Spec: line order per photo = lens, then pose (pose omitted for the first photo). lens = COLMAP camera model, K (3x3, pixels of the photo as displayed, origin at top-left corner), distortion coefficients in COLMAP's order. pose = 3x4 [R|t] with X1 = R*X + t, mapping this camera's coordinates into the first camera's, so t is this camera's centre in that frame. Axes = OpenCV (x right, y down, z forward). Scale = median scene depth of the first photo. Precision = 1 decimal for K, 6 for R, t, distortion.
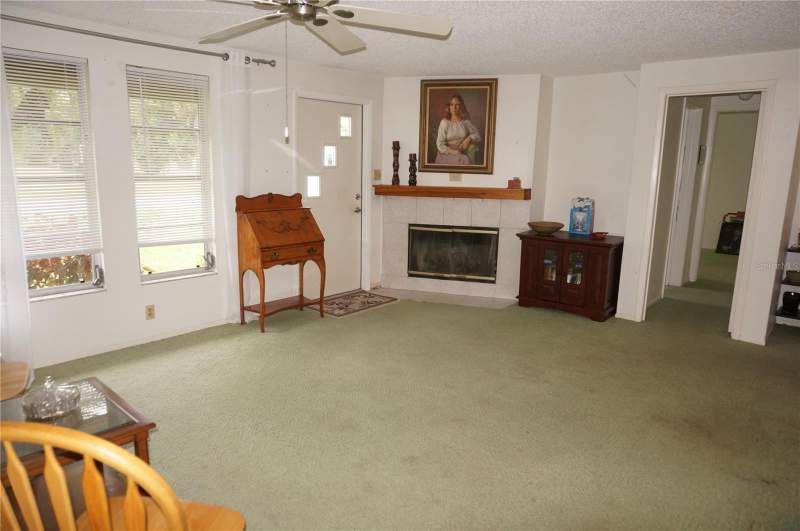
lens RADIAL K [[533.0, 0, 400.0], [0, 533.0, 265.5], [0, 0, 1]] dist [-0.053953, 0.038600]
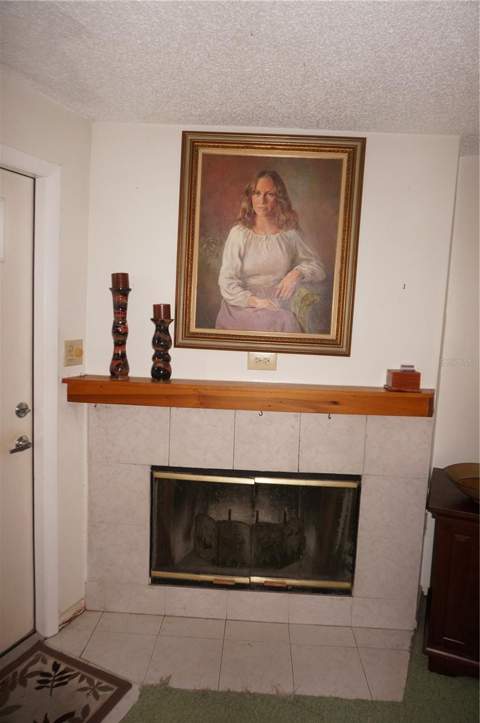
lens RADIAL K [[481.7, 0, 240.0], [0, 481.7, 361.5], [0, 0, 1]] dist [-0.053953, 0.038600]
pose [[0.963952, -0.006915, 0.265987, -0.017431], [0.026916, 0.997069, -0.071624, -0.138562], [-0.264712, 0.076201, 0.961312, 0.631703]]
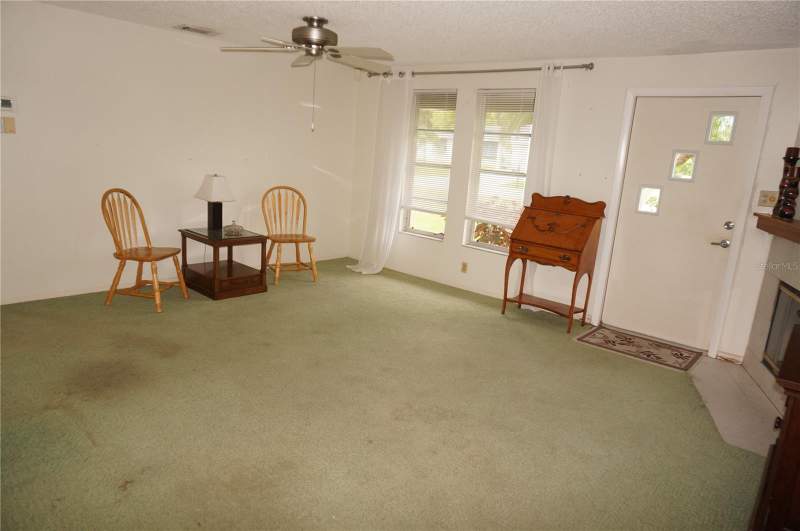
lens RADIAL K [[533.0, 0, 400.0], [0, 533.0, 265.5], [0, 0, 1]] dist [-0.053953, 0.038600]
pose [[-0.008125, 0.194664, -0.980836, 0.641116], [-0.263211, 0.945863, 0.189903, -0.097945], [0.964704, 0.259710, 0.043553, 0.564612]]
